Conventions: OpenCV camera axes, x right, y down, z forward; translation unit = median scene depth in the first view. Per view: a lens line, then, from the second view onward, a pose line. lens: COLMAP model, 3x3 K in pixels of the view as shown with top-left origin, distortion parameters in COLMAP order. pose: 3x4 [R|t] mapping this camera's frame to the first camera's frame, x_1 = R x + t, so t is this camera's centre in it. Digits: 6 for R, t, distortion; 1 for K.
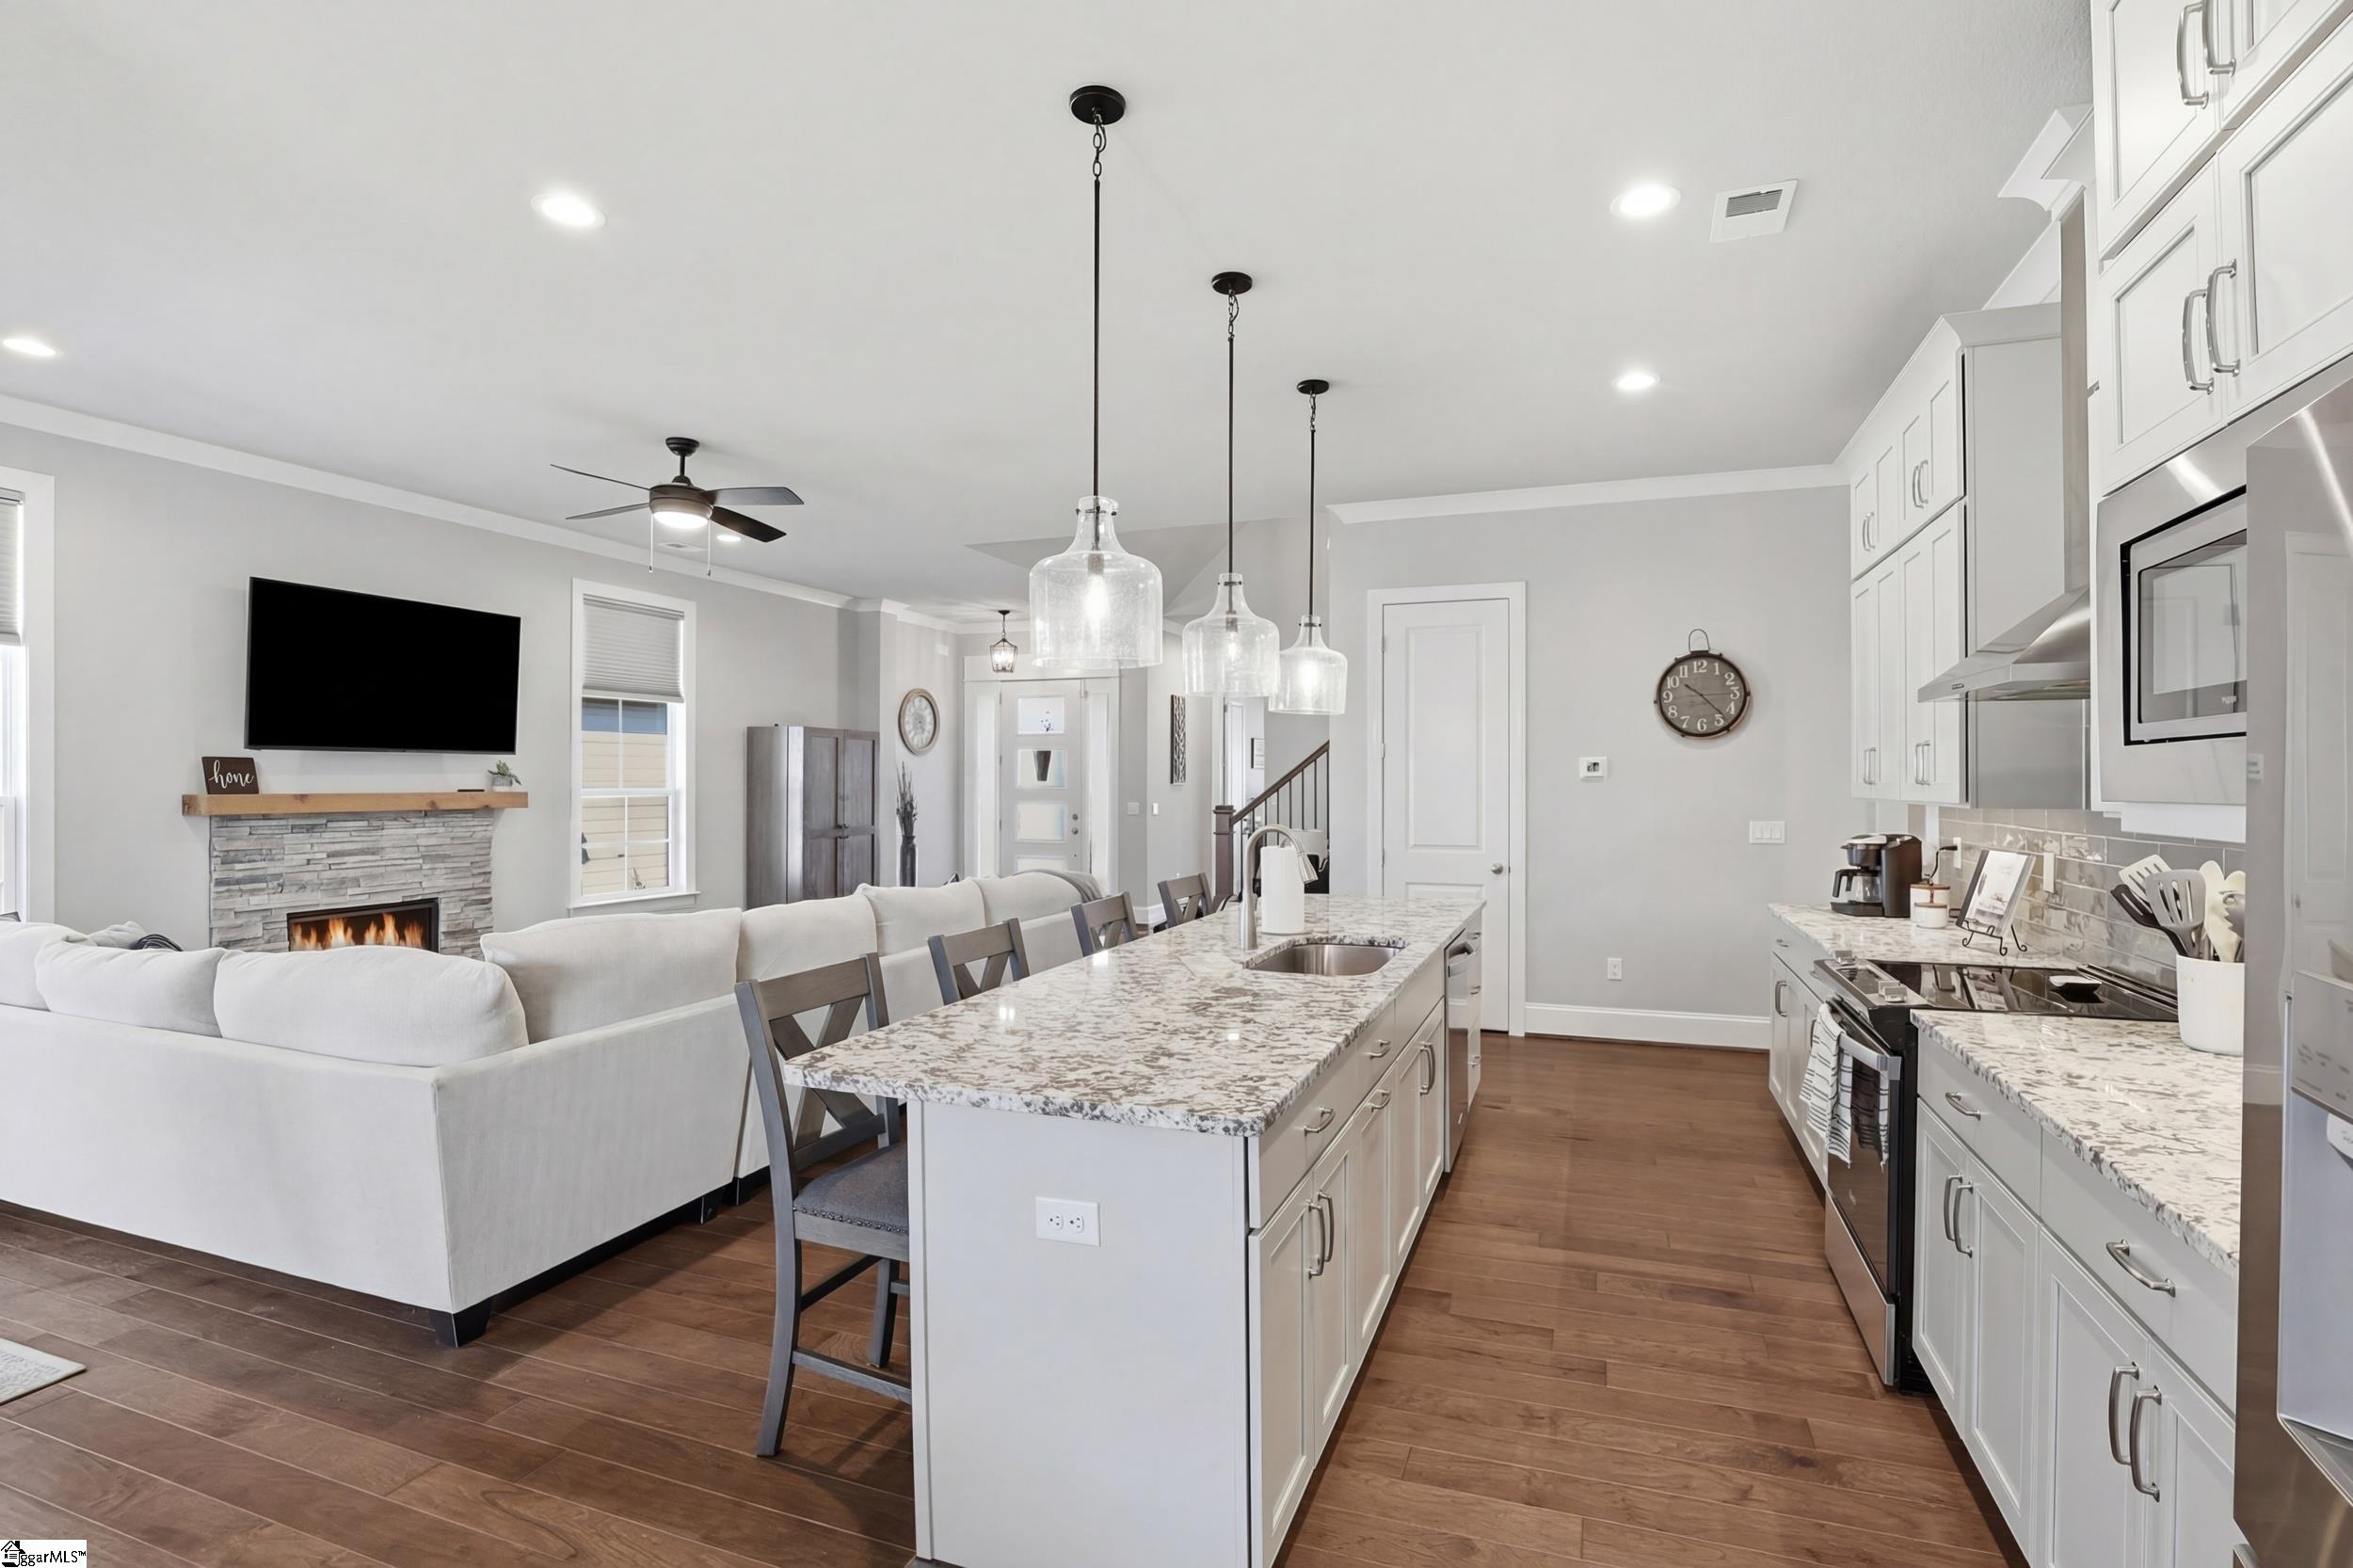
lens RADIAL K [[1100.6, 0, 1216.2], [0, 1100.6, 791.6], [0, 0, 1]] dist [-0.025221, 0.001499]
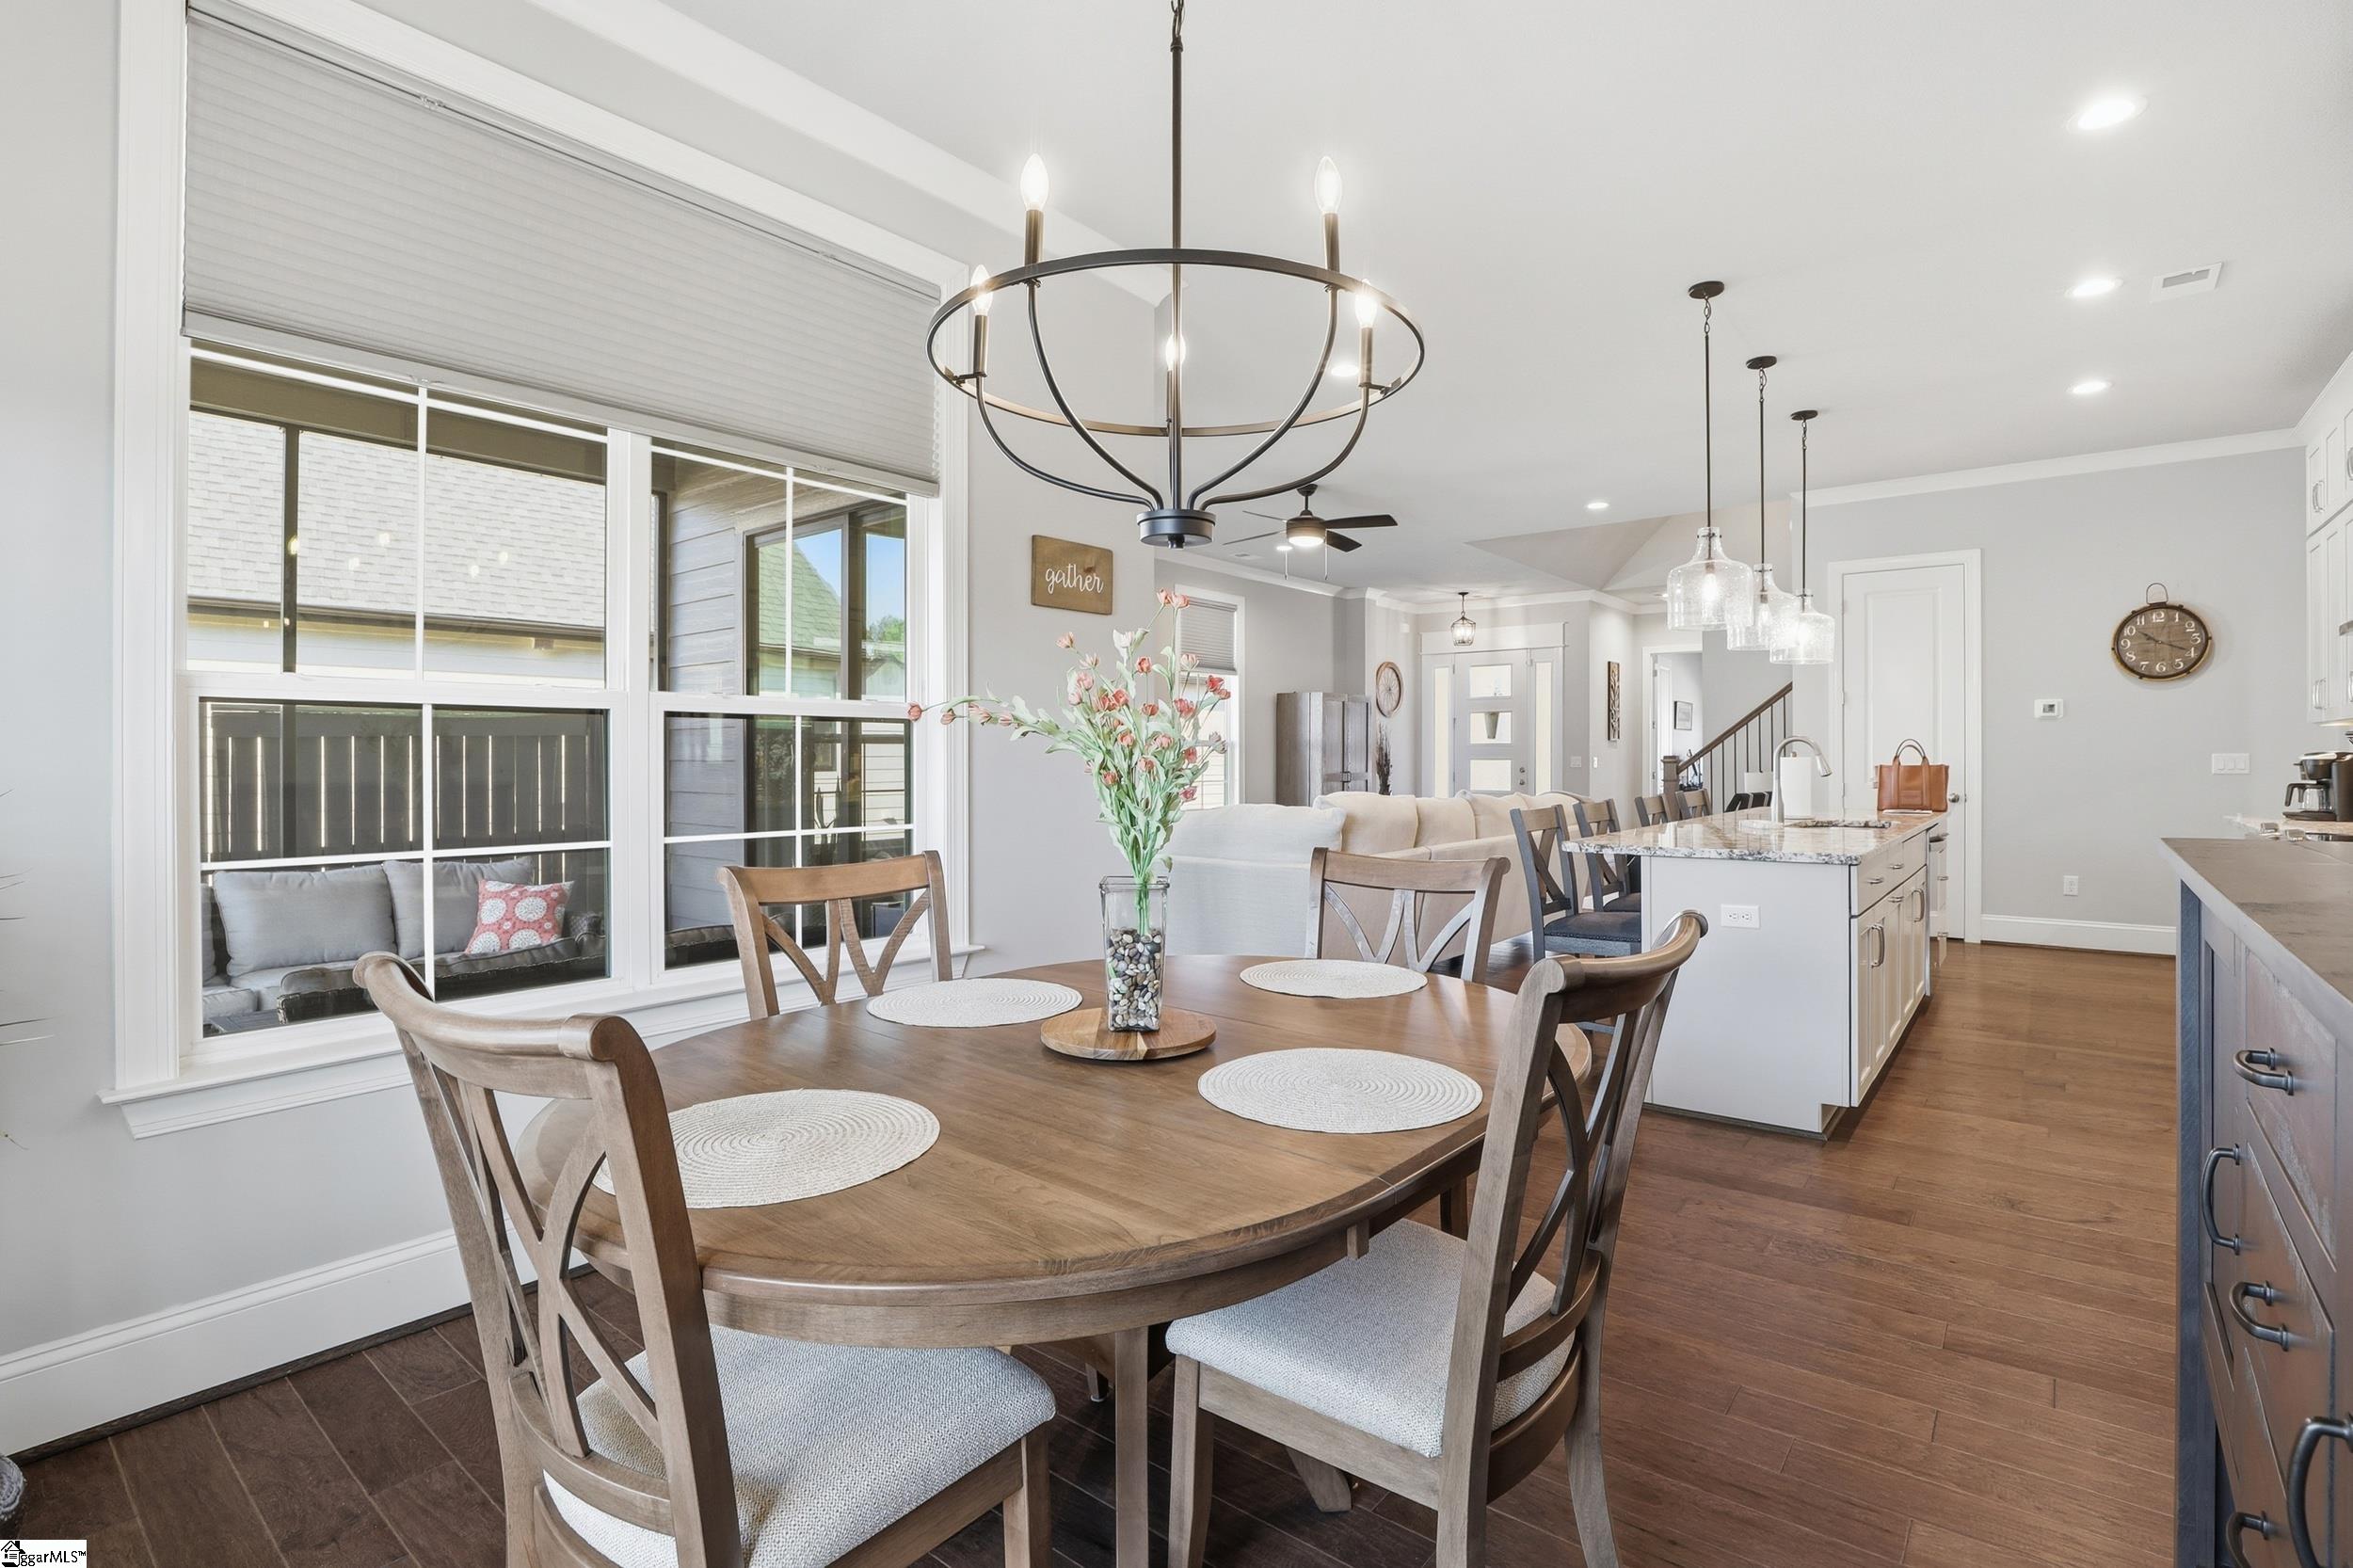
lens RADIAL K [[1097.9, 0, 1219.8], [0, 1097.9, 769.5], [0, 0, 1]] dist [-0.039645, 0.005620]
pose [[0.948563, 0.000692, -0.316587, -0.125644], [-0.000657, 1.000000, 0.000217, 0.043386], [0.316587, 0.000002, 0.948564, -0.344674]]
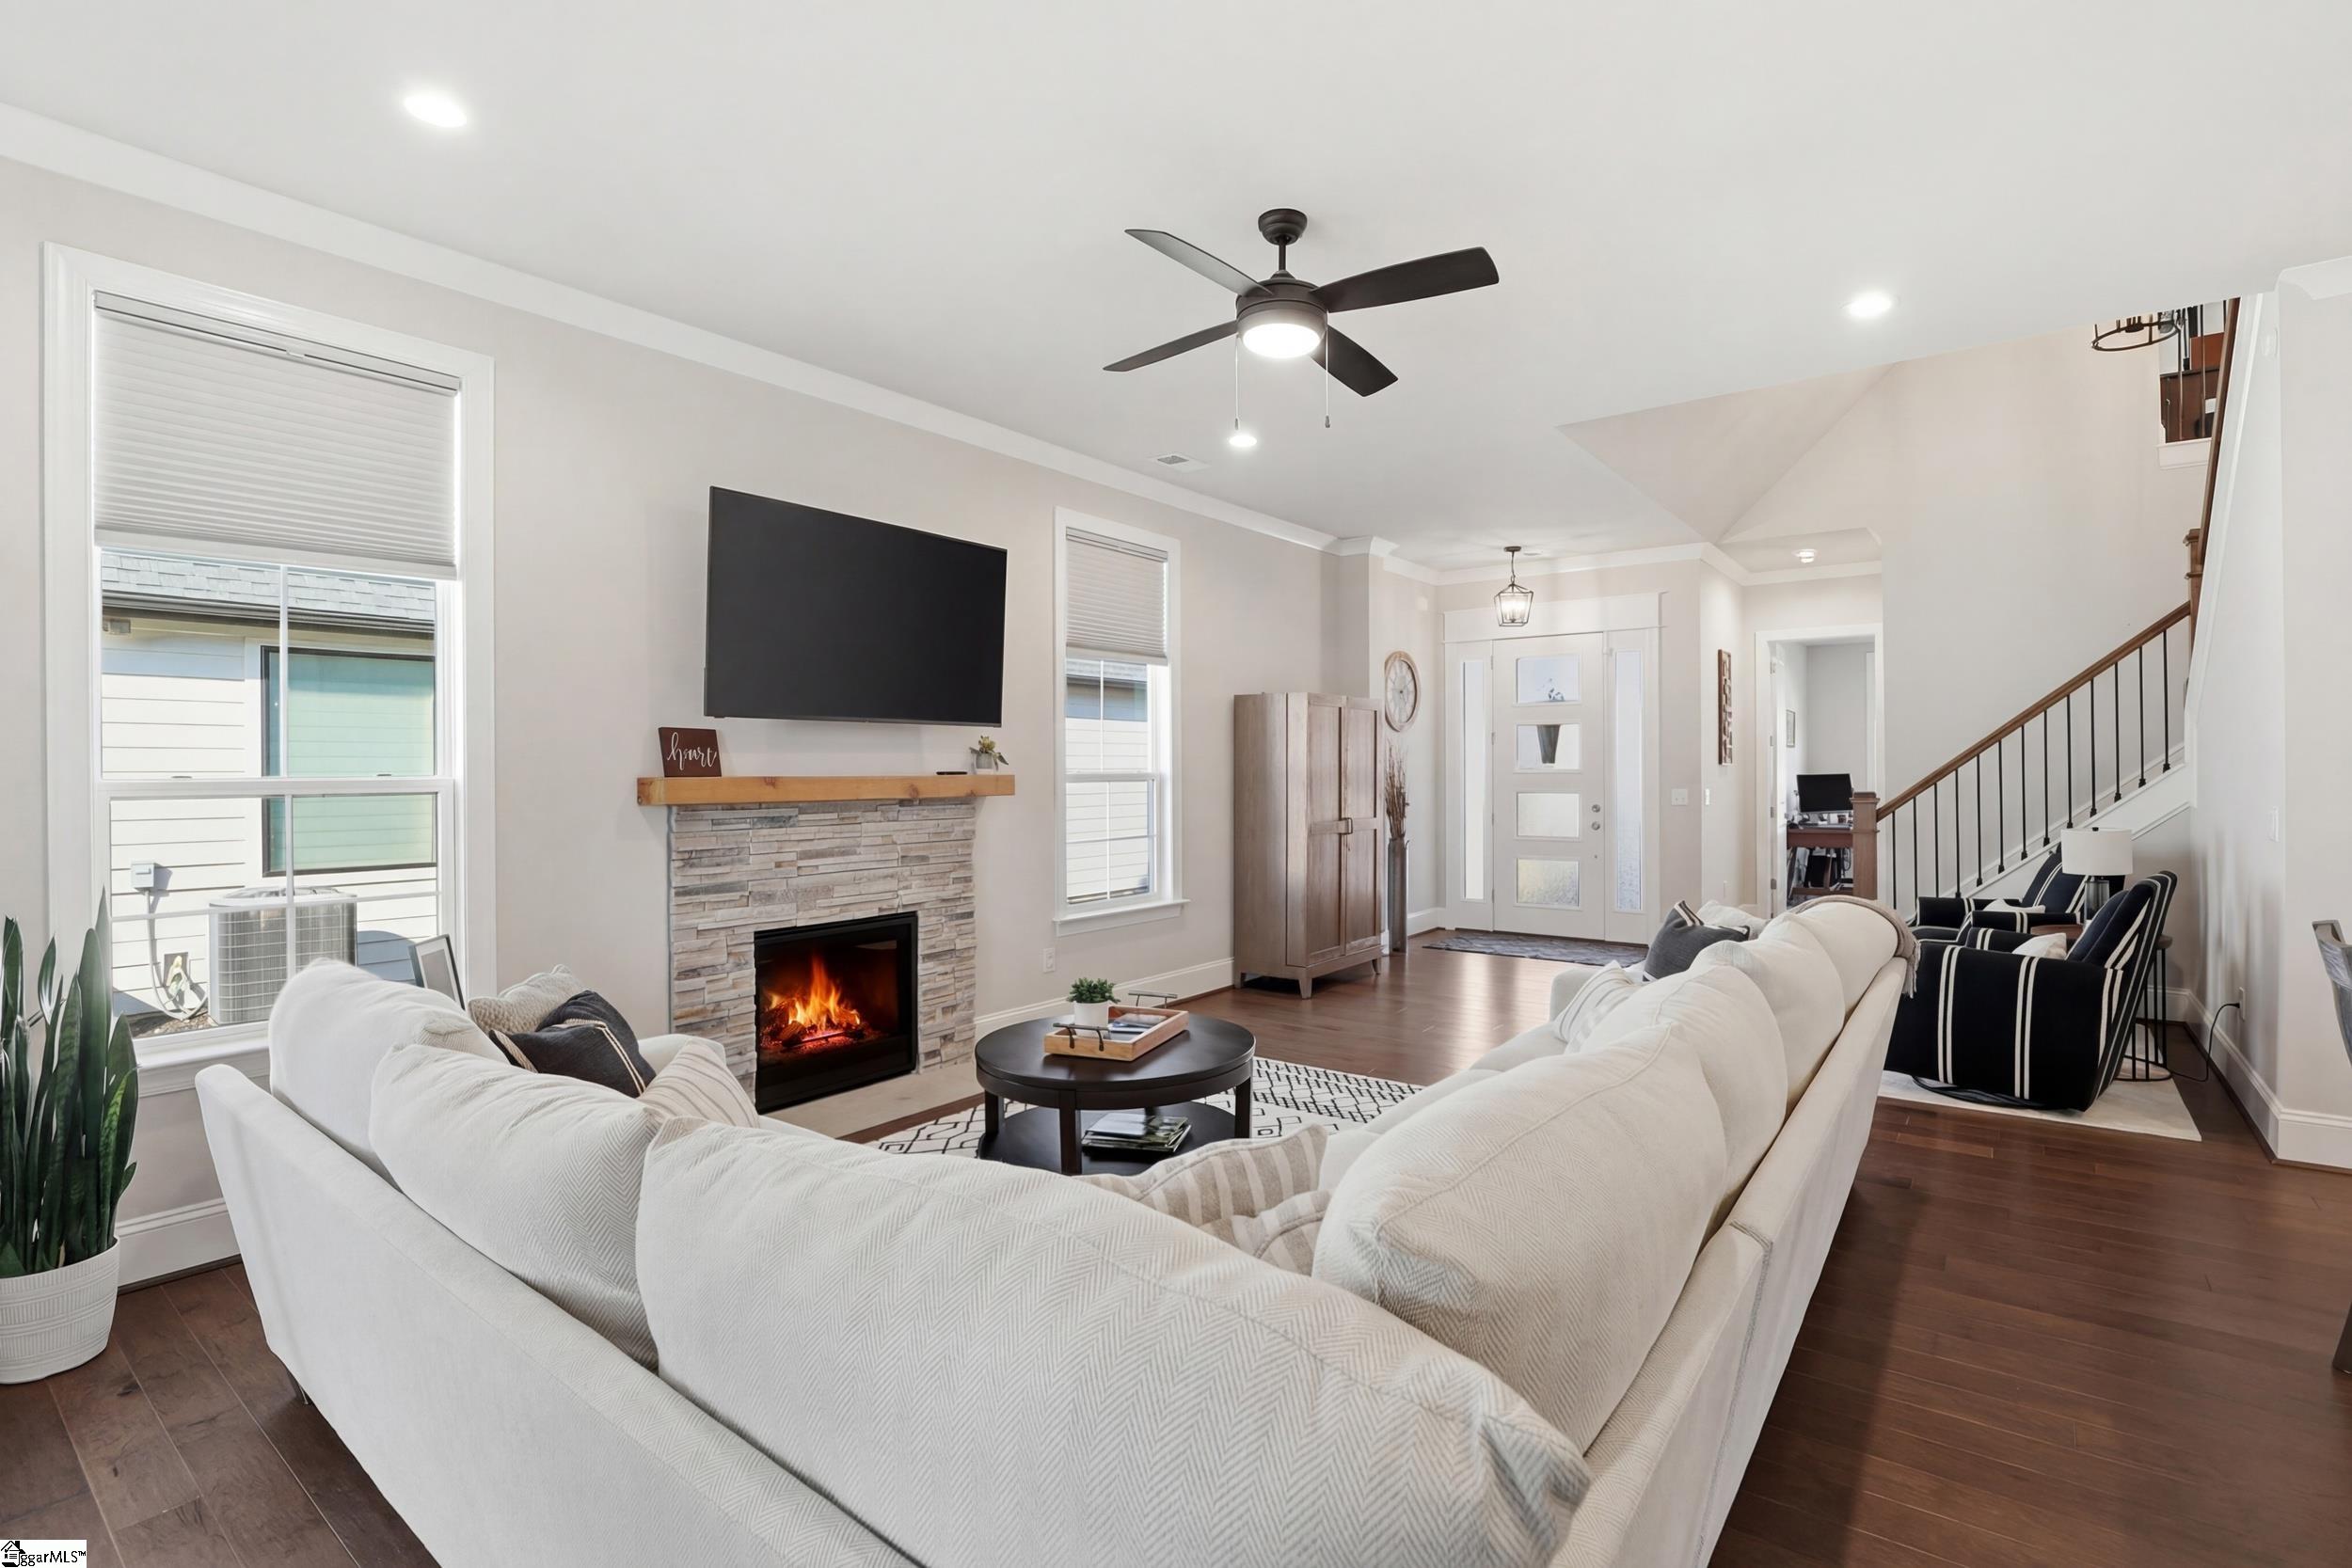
lens RADIAL K [[1097.3, 0, 1219.3], [0, 1097.3, 769.6], [0, 0, 1]] dist [-0.039645, 0.005620]
pose [[0.955690, -0.006841, -0.294294, -0.297246], [0.003579, 0.999926, -0.011620, 0.006668], [0.294352, 0.010051, 0.955644, 0.337787]]
